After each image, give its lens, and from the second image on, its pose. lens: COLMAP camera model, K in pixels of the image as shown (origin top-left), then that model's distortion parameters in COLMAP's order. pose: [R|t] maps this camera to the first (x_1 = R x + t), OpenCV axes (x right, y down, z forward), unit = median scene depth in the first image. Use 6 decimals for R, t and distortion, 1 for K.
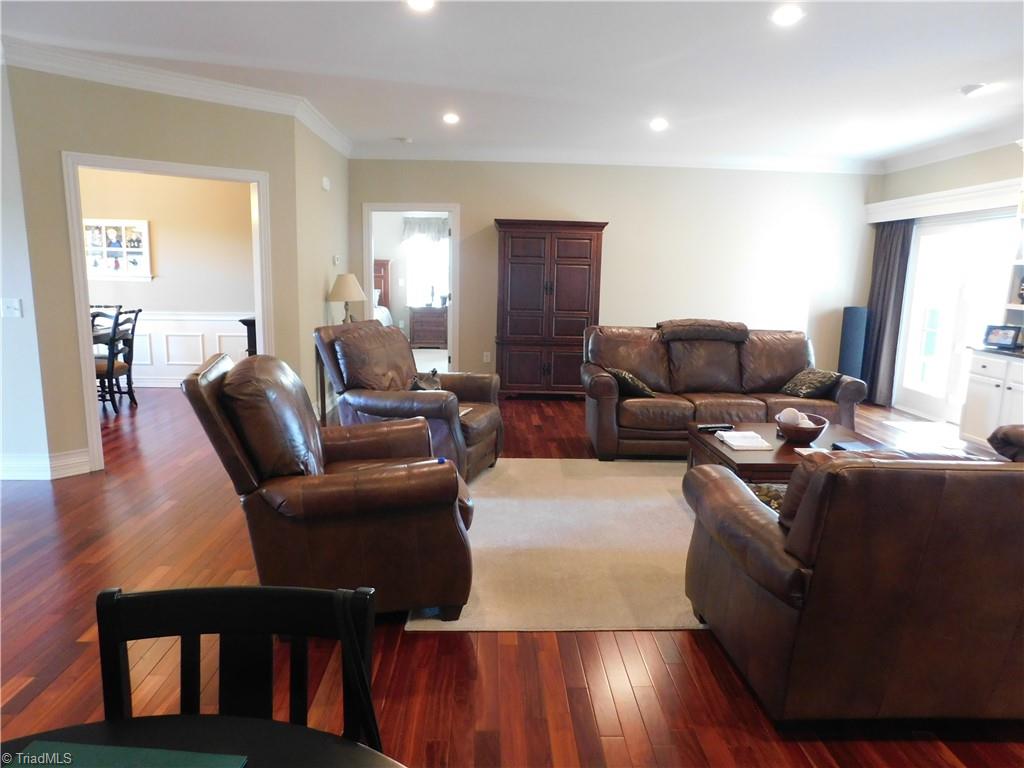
lens RADIAL K [[677.9, 0, 512.0], [0, 677.9, 384.0], [0, 0, 1]] dist [-0.052761, 0.035659]
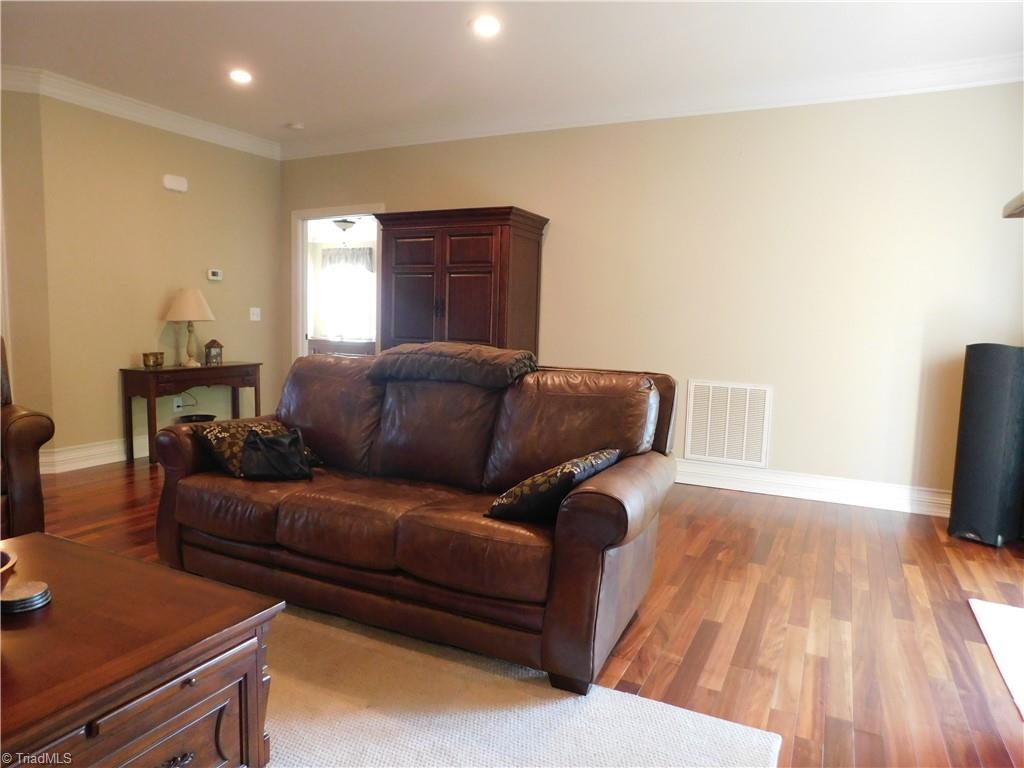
lens RADIAL K [[677.9, 0, 512.0], [0, 677.9, 384.0], [0, 0, 1]] dist [-0.052761, 0.035659]
pose [[0.870980, 0.048809, -0.488889, 0.471941], [-0.090416, 0.993982, -0.061846, -0.028036], [0.482928, 0.098070, 0.870151, 0.448811]]
